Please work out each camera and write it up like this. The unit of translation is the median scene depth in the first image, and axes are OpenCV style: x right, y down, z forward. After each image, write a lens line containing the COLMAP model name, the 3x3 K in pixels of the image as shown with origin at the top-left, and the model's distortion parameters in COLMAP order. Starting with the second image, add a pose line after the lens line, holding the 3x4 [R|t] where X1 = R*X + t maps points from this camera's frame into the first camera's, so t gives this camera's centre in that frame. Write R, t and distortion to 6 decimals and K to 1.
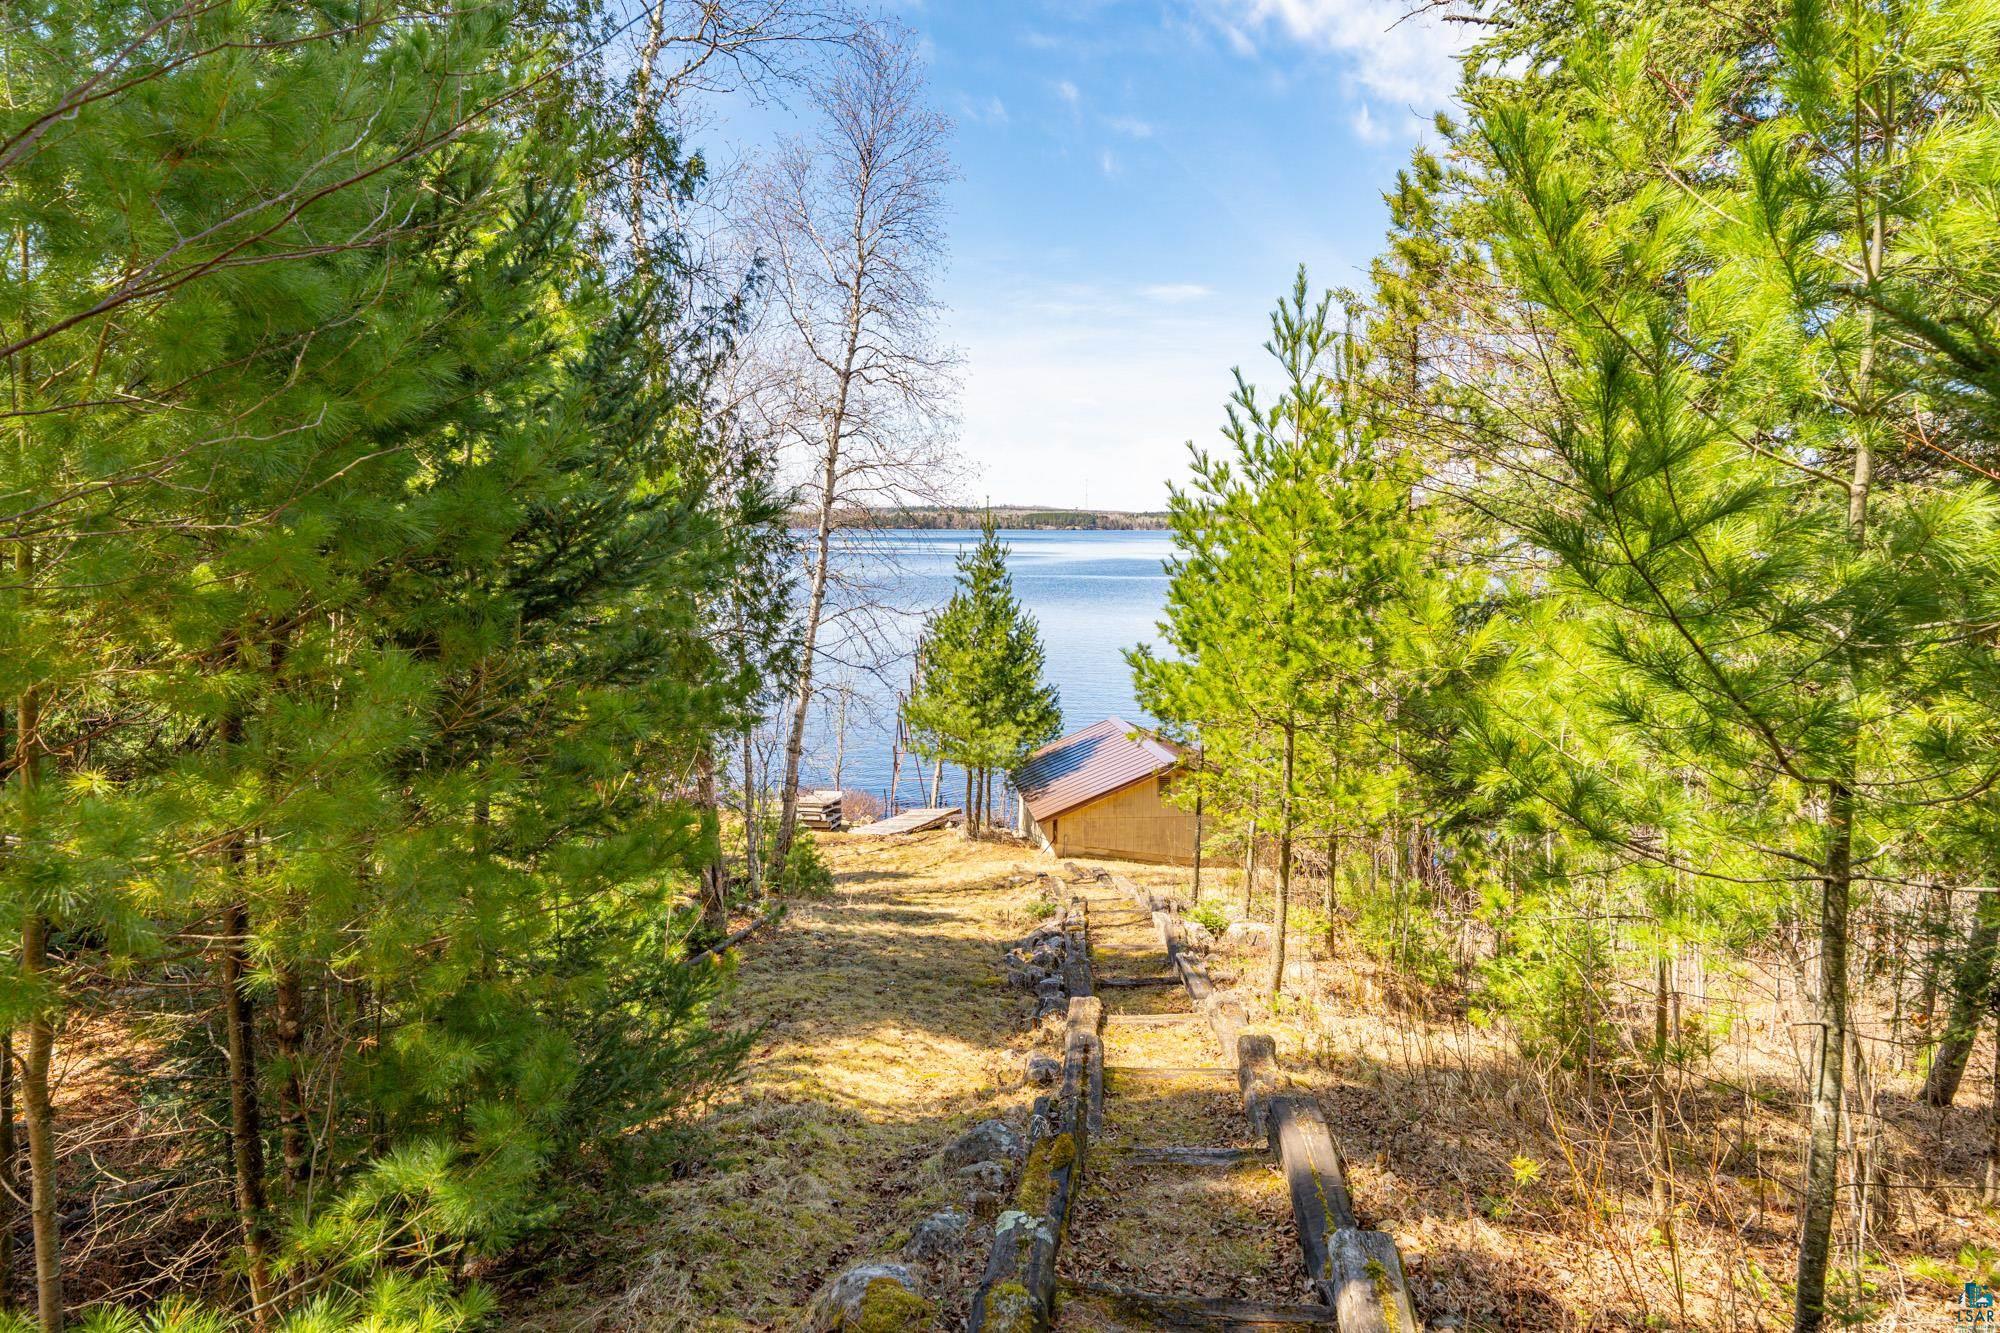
lens RADIAL K [[1428.2, 0, 1000.0], [0, 1428.2, 666.5], [0, 0, 1]] dist [0.000199, -0.000140]
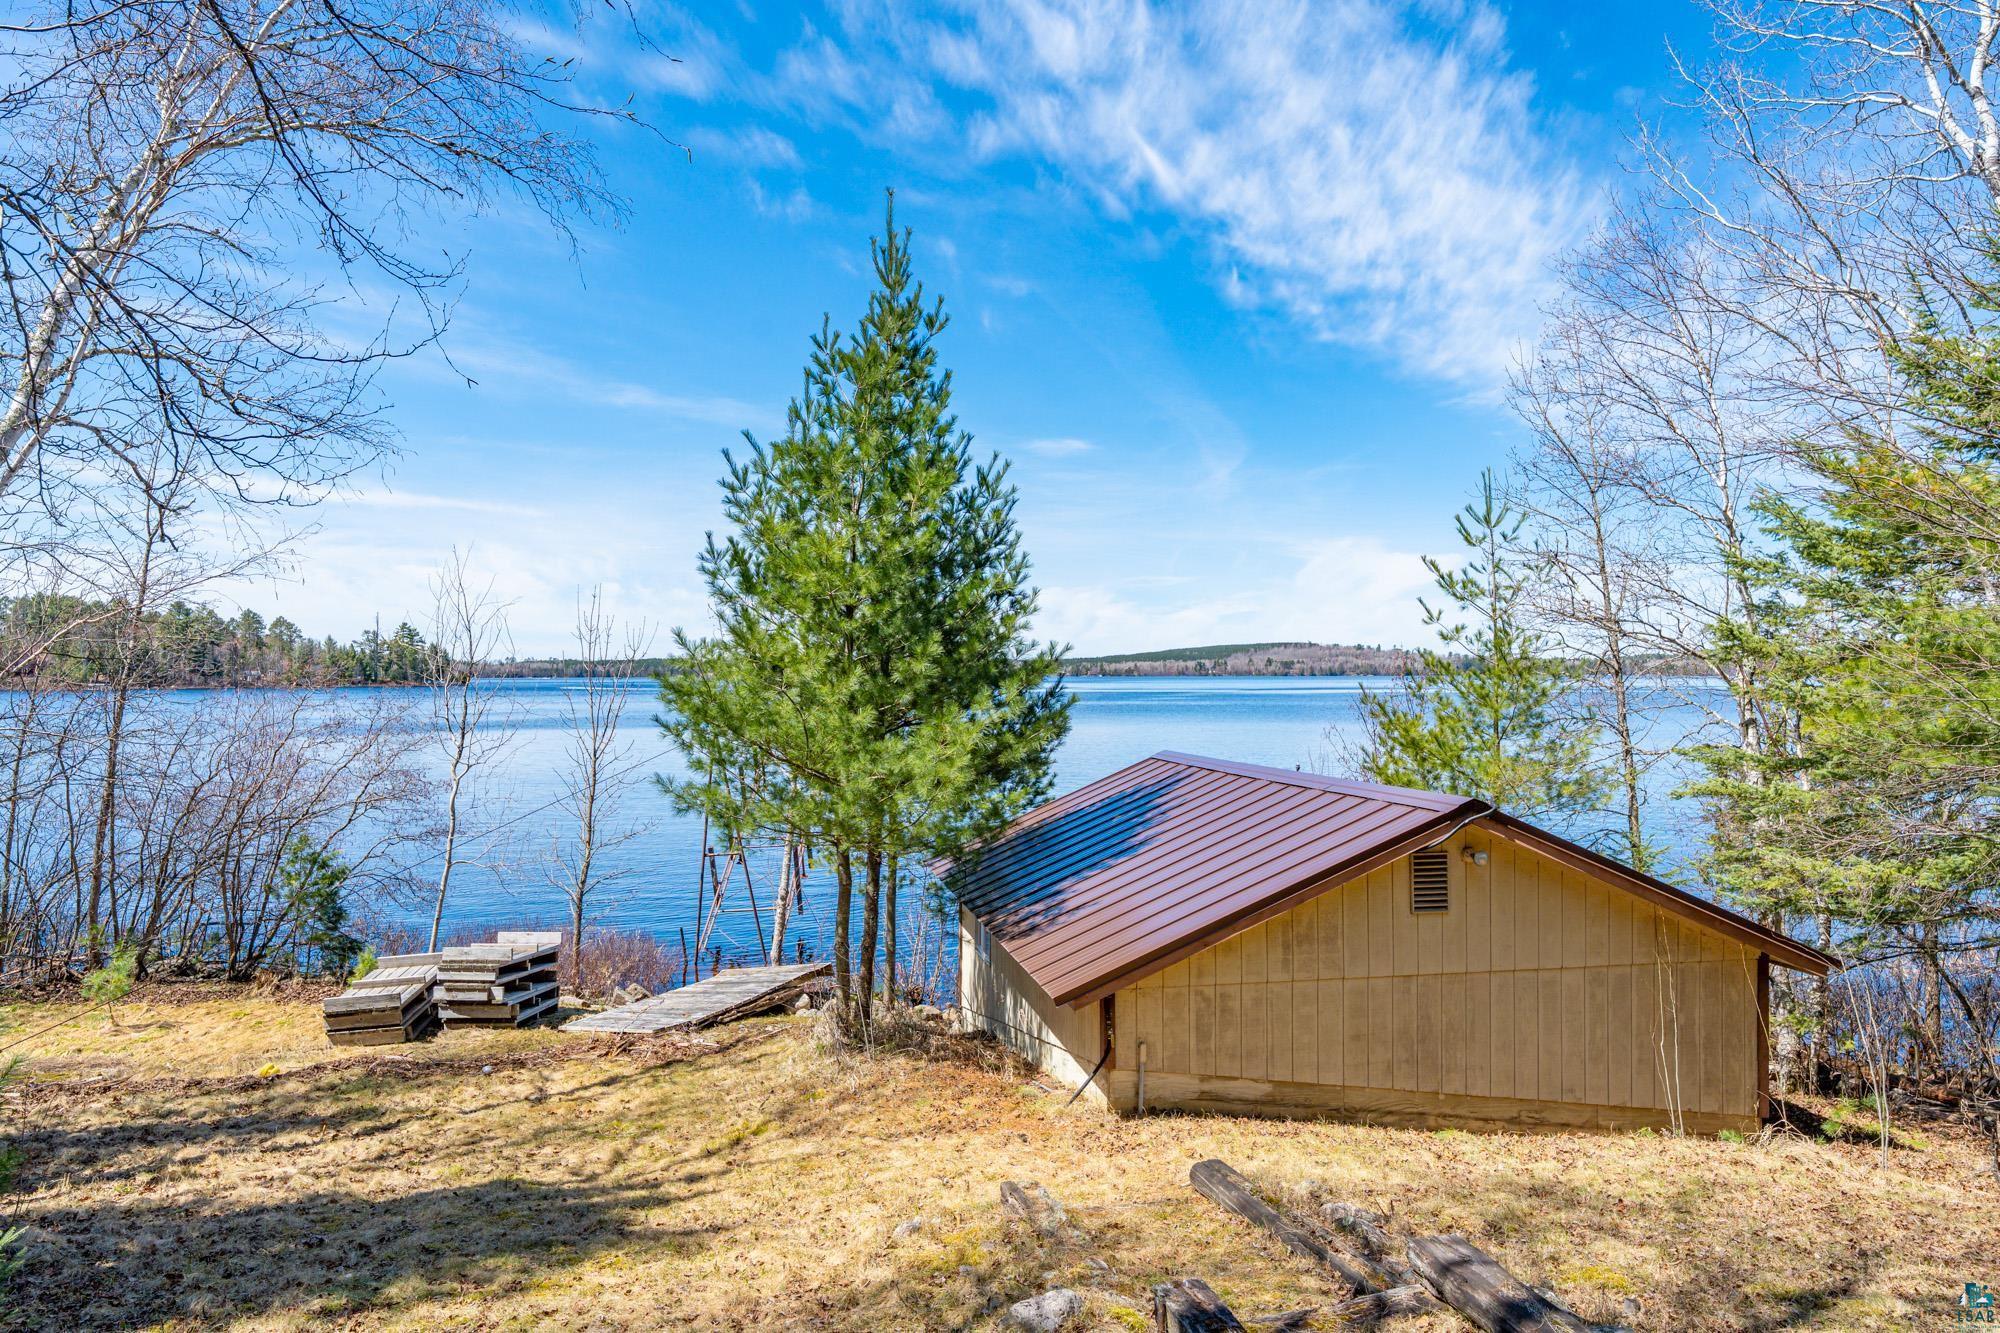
lens RADIAL K [[1428.2, 0, 1000.0], [0, 1428.2, 666.5], [0, 0, 1]] dist [0.000199, -0.000140]
pose [[0.996612, -0.007129, 0.081939, -0.010451], [0.015506, 0.994657, -0.102062, 0.057720], [-0.080774, 0.102987, 0.991398, 0.591020]]
